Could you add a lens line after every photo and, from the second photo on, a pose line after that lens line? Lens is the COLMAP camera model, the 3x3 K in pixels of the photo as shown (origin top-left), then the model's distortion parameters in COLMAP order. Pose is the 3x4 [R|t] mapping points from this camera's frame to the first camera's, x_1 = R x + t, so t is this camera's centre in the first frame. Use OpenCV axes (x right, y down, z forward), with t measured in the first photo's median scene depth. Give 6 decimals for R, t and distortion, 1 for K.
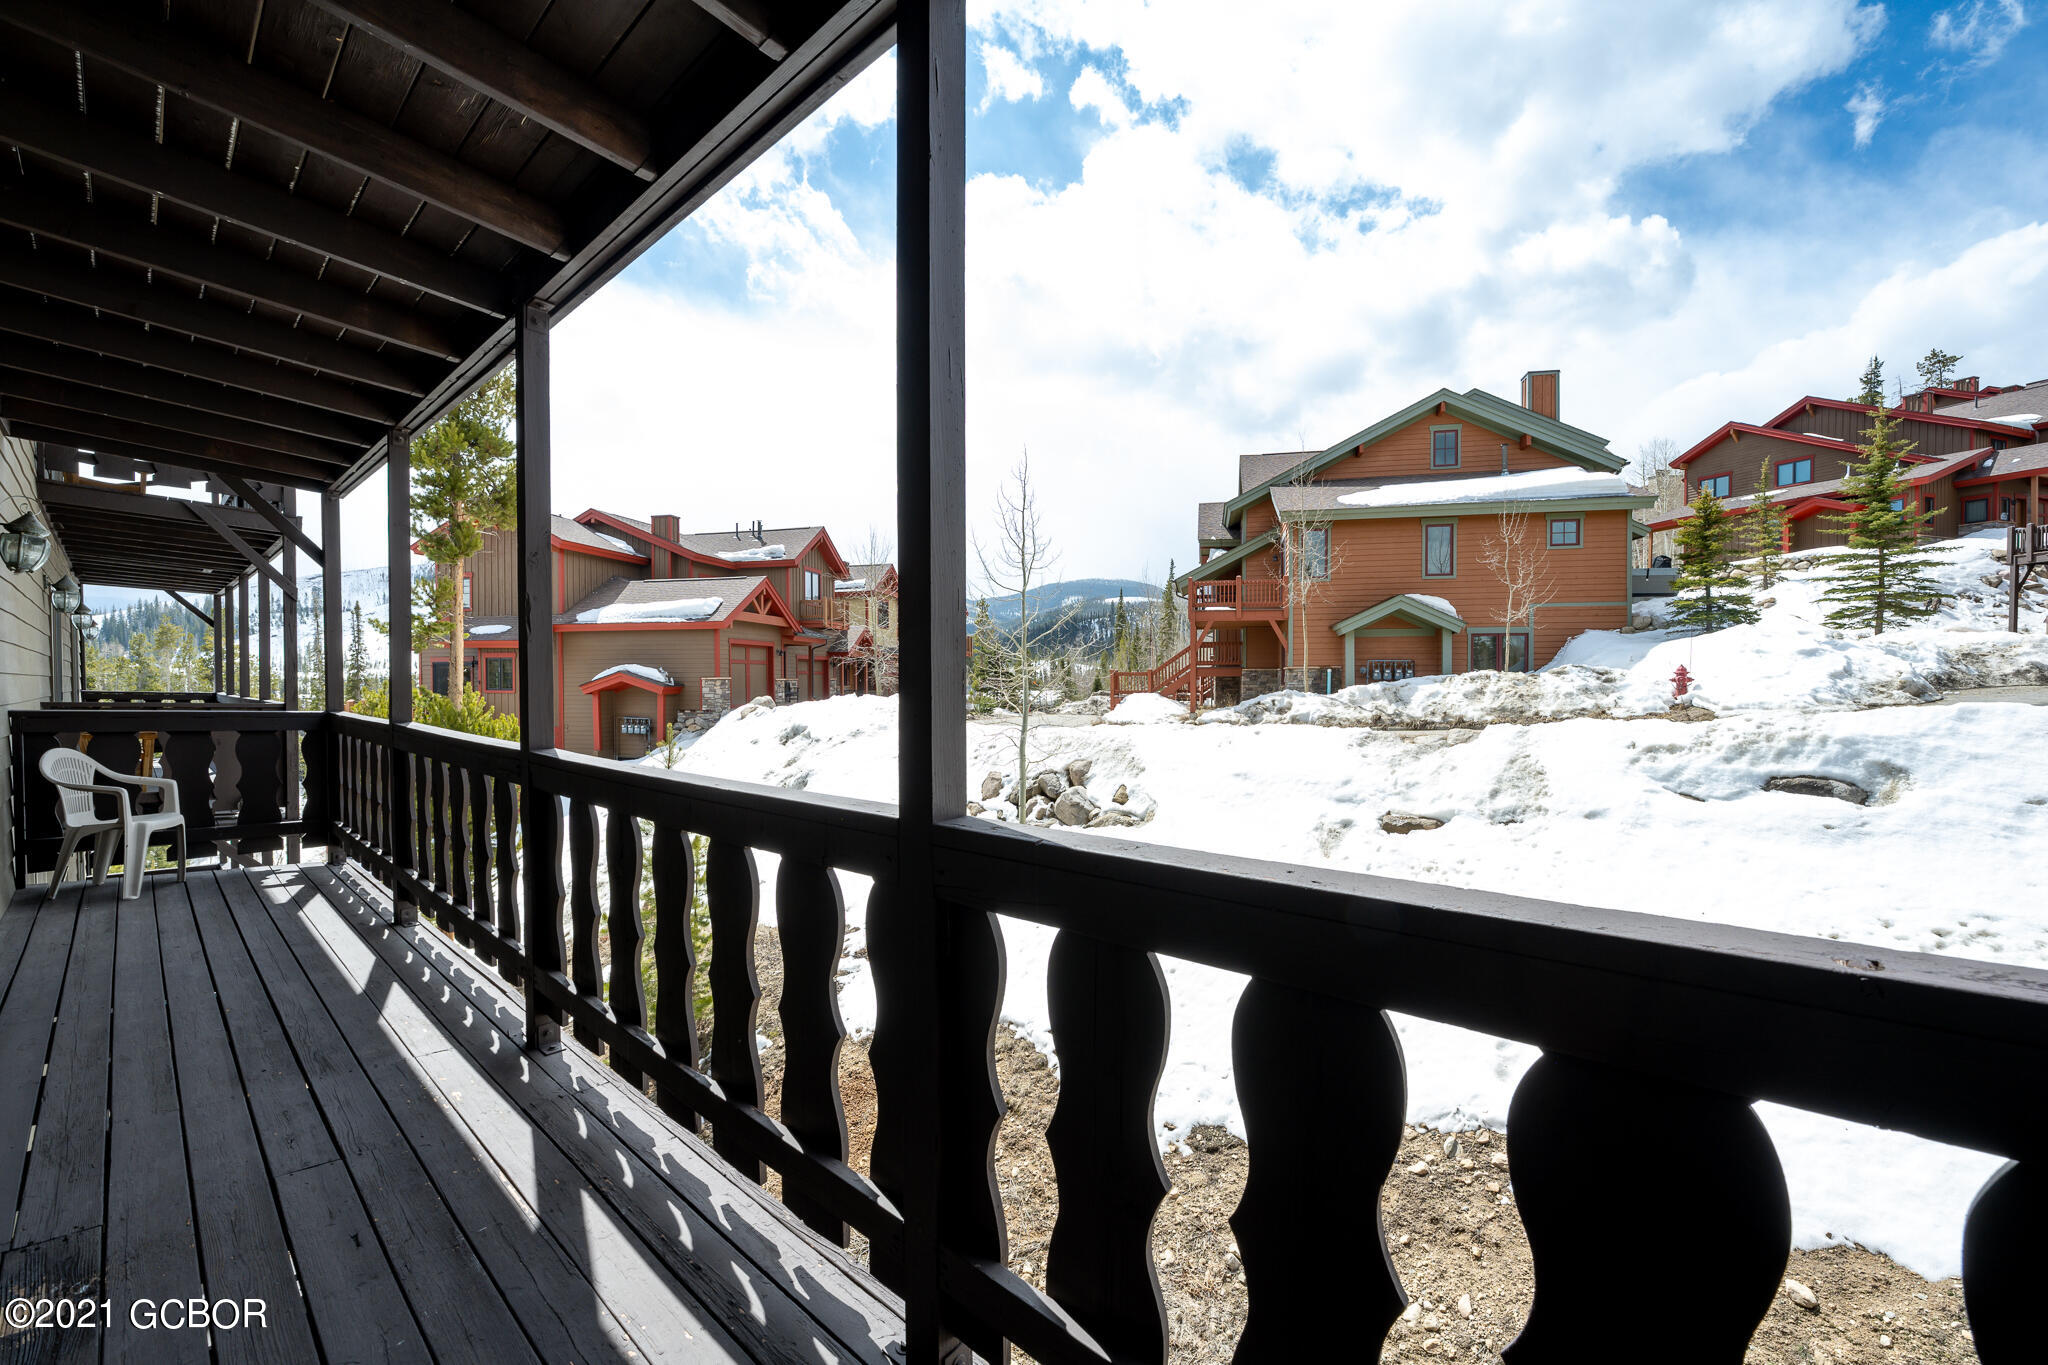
lens RADIAL K [[800.2, 0, 1024.0], [0, 800.2, 682.5], [0, 0, 1]] dist [-0.000264, -0.000188]
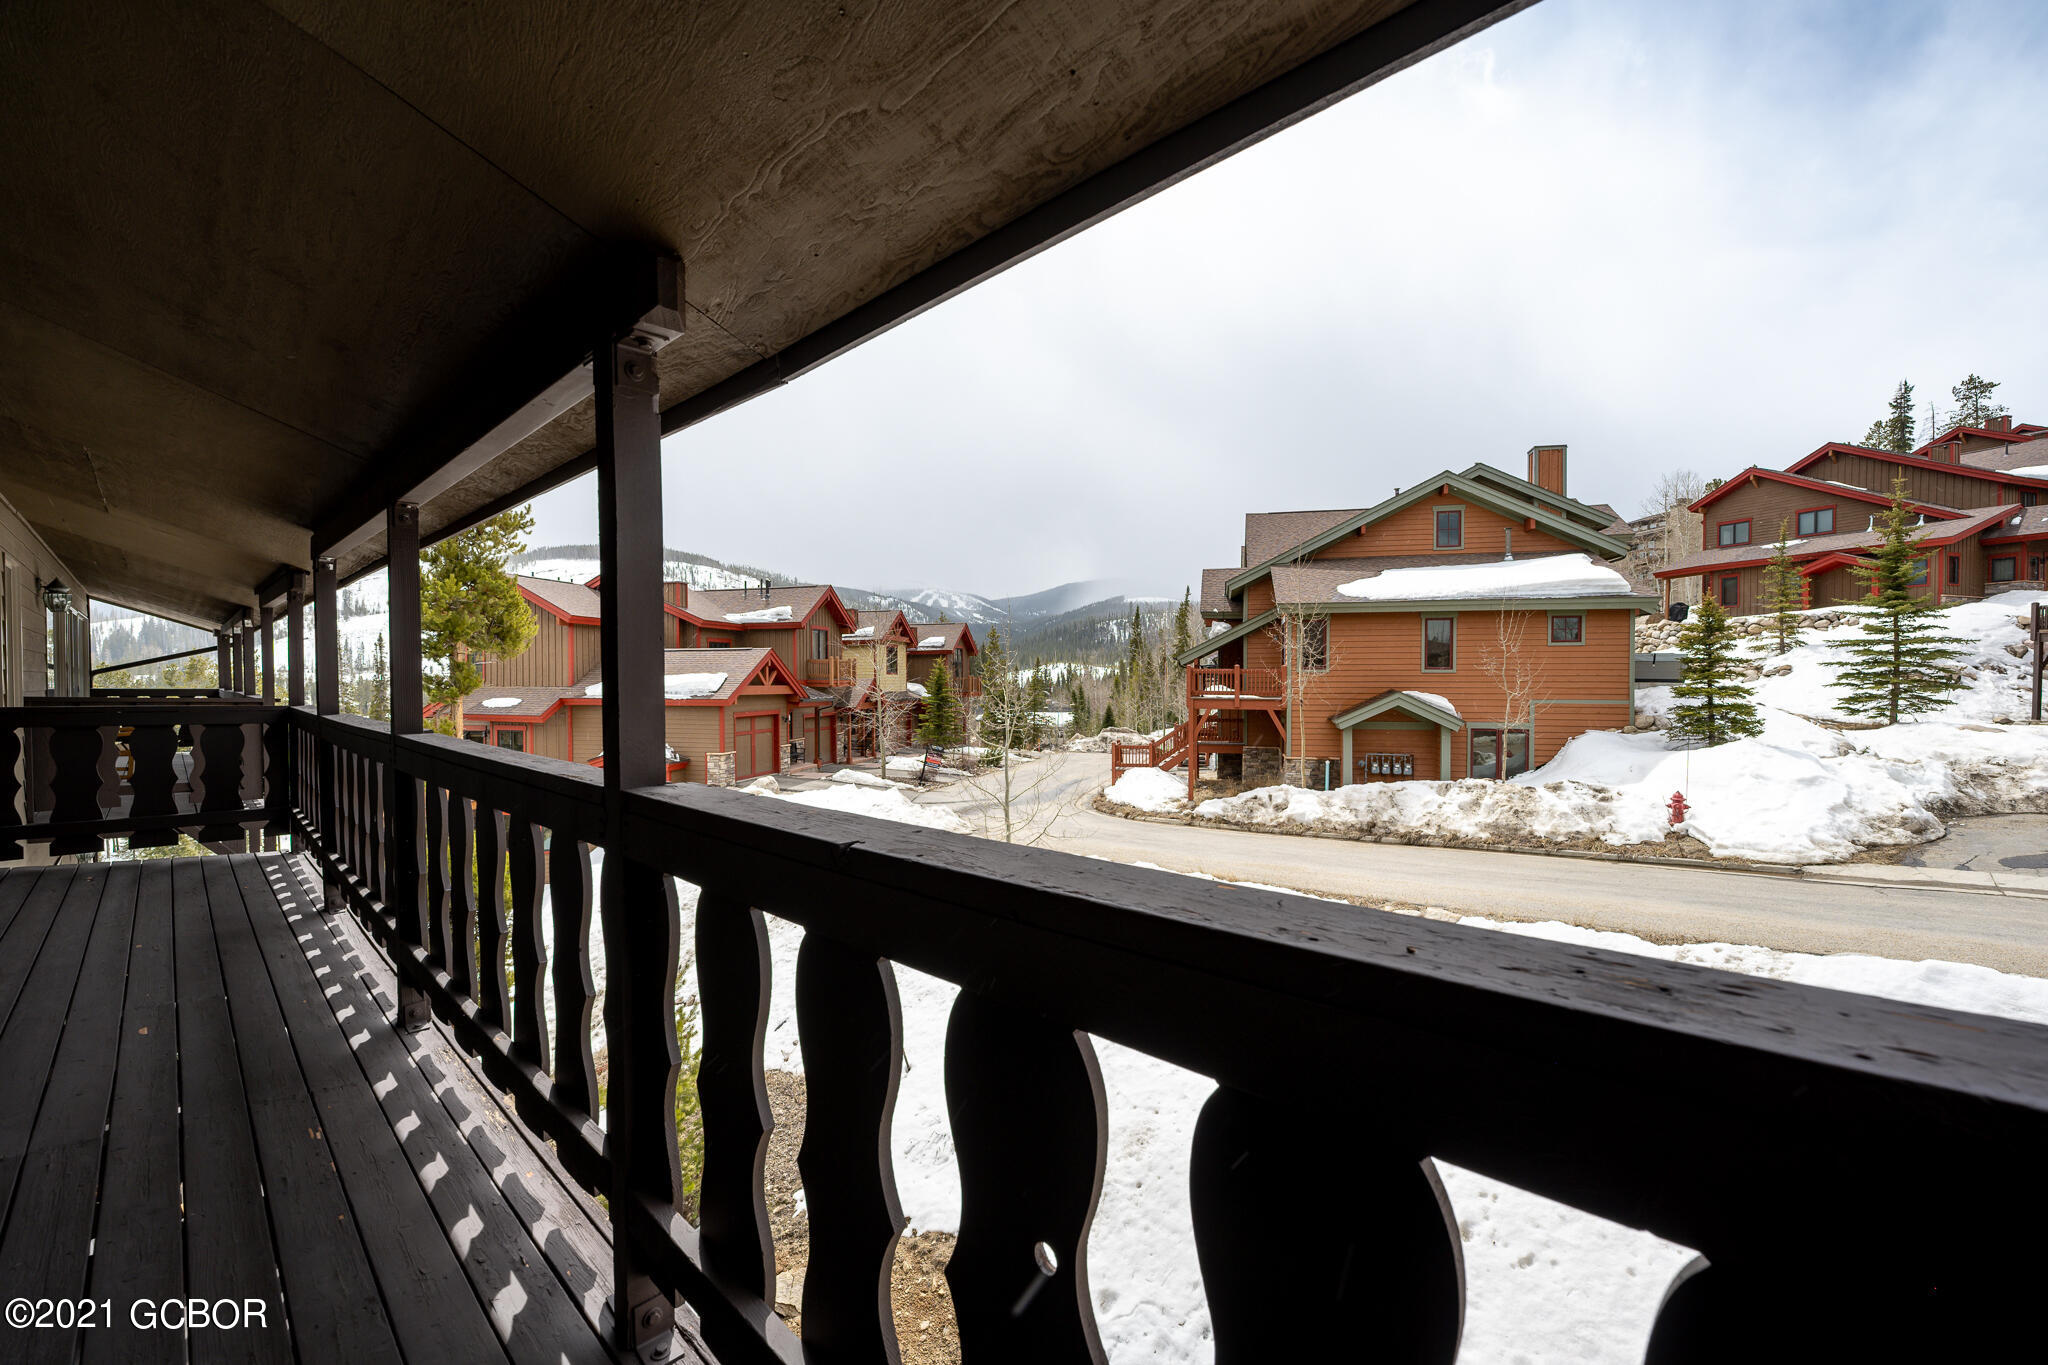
lens RADIAL K [[800.9, 0, 1025.7], [0, 800.9, 681.9], [0, 0, 1]] dist [-0.000211, 0.000158]
pose [[0.999775, 0.001399, -0.021179, 0.022149], [-0.001337, 0.999995, 0.002979, -0.099306], [0.021183, -0.002950, 0.999771, -0.004876]]
